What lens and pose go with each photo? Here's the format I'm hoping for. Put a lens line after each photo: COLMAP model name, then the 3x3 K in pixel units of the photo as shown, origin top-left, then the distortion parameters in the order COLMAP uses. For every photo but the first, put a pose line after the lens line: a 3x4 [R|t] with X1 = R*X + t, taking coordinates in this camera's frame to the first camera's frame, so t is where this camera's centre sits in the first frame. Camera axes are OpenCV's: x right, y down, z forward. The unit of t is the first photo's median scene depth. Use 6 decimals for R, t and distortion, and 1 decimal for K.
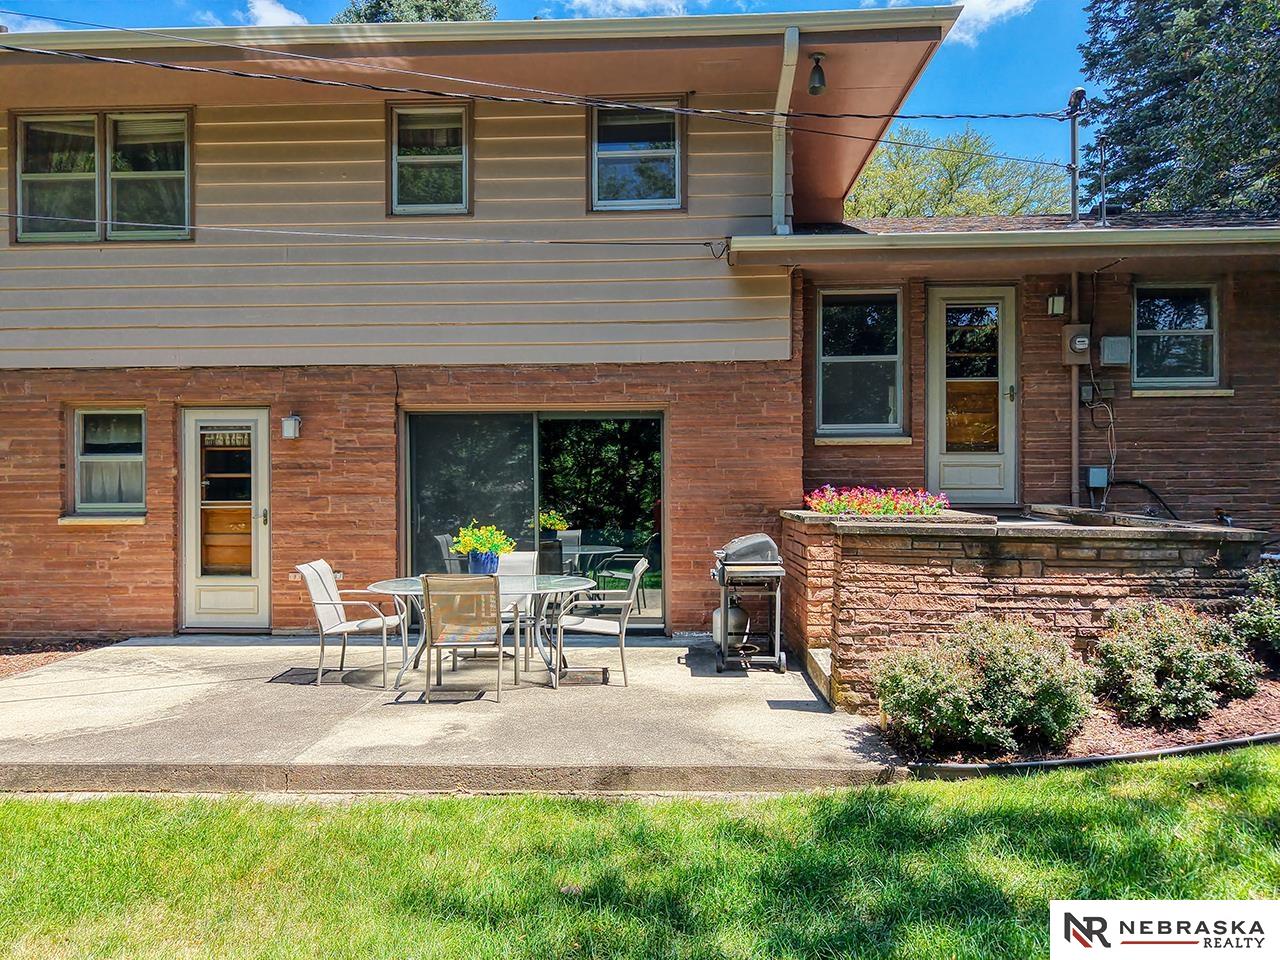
lens RADIAL K [[869.8, 0, 642.8], [0, 869.8, 480.5], [0, 0, 1]] dist [0.015254, -0.012428]
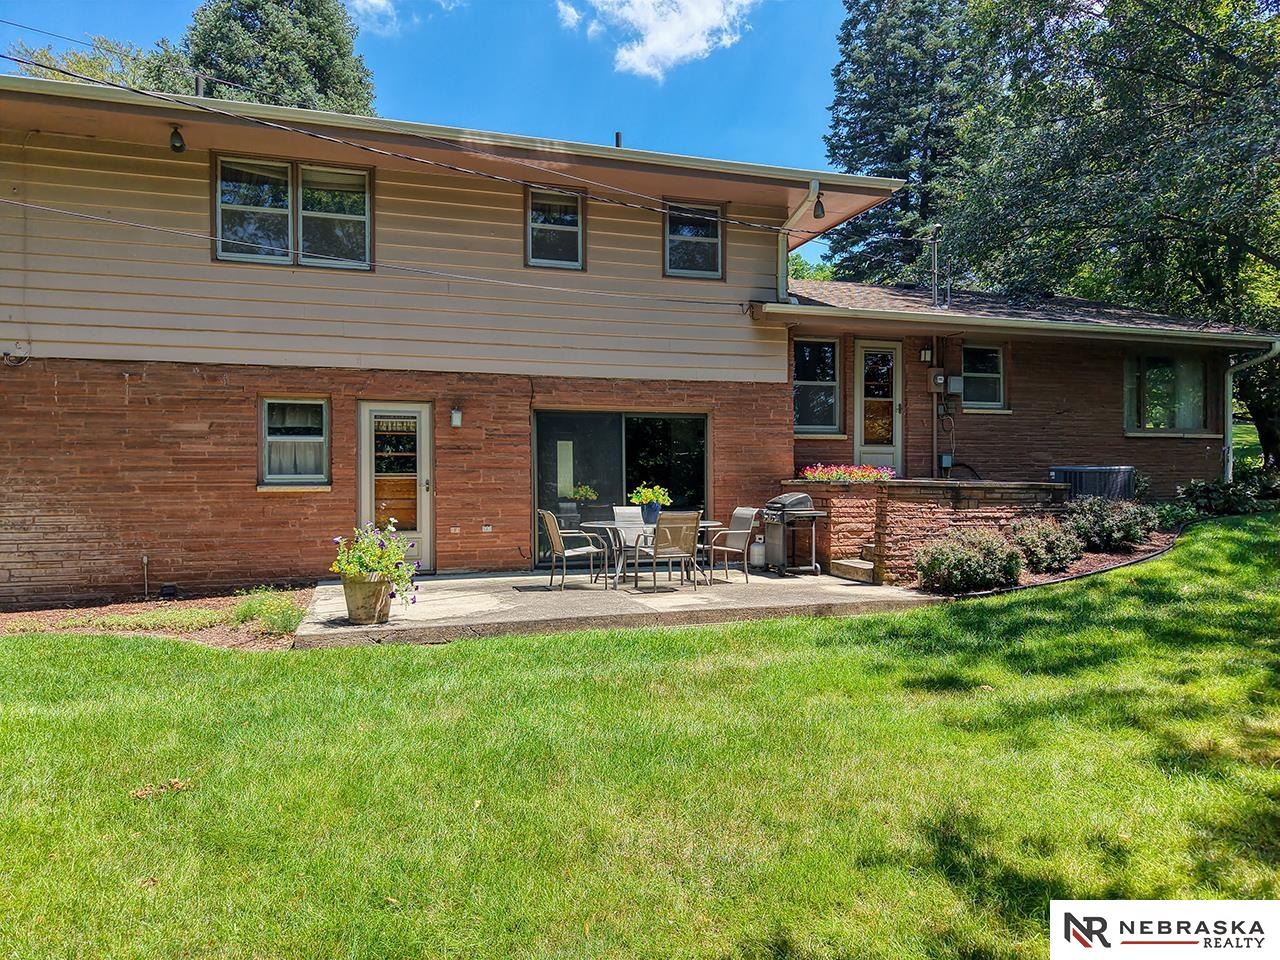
lens RADIAL K [[869.8, 0, 645.6], [0, 869.8, 484.7], [0, 0, 1]] dist [0.015254, -0.012428]
pose [[0.938343, -0.000031, 0.345707, -0.586051], [-0.000750, 0.999997, 0.002125, 0.037756], [-0.345706, -0.002253, 0.938340, -0.351943]]
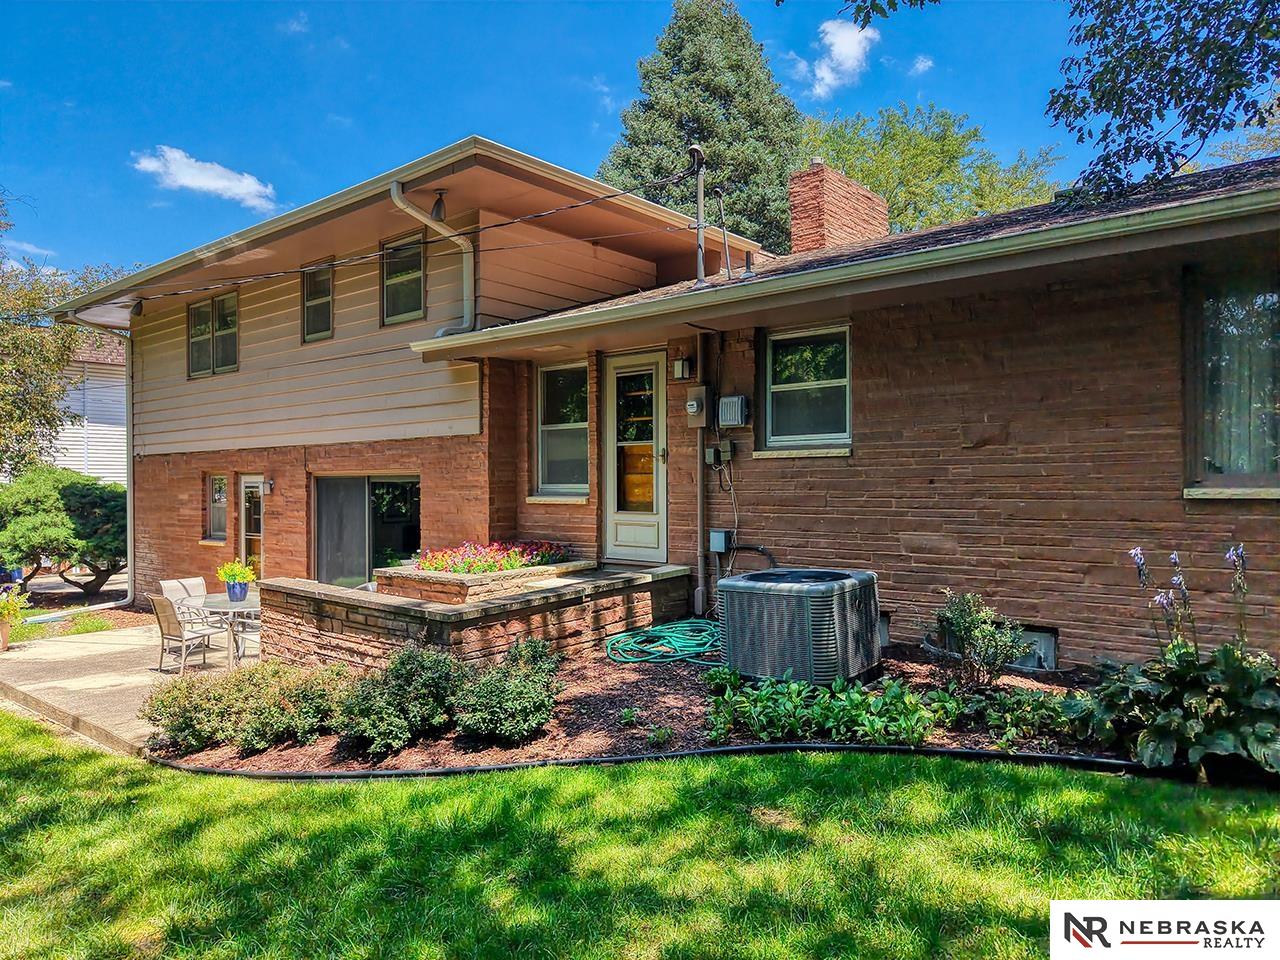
lens RADIAL K [[869.8, 0, 645.6], [0, 869.8, 480.0], [0, 0, 1]] dist [0.015254, -0.012428]
pose [[0.794827, -0.000708, -0.606835, 1.052507], [0.001467, 0.999999, 0.000755, -0.074144], [0.606834, -0.001490, 0.794827, 0.183267]]
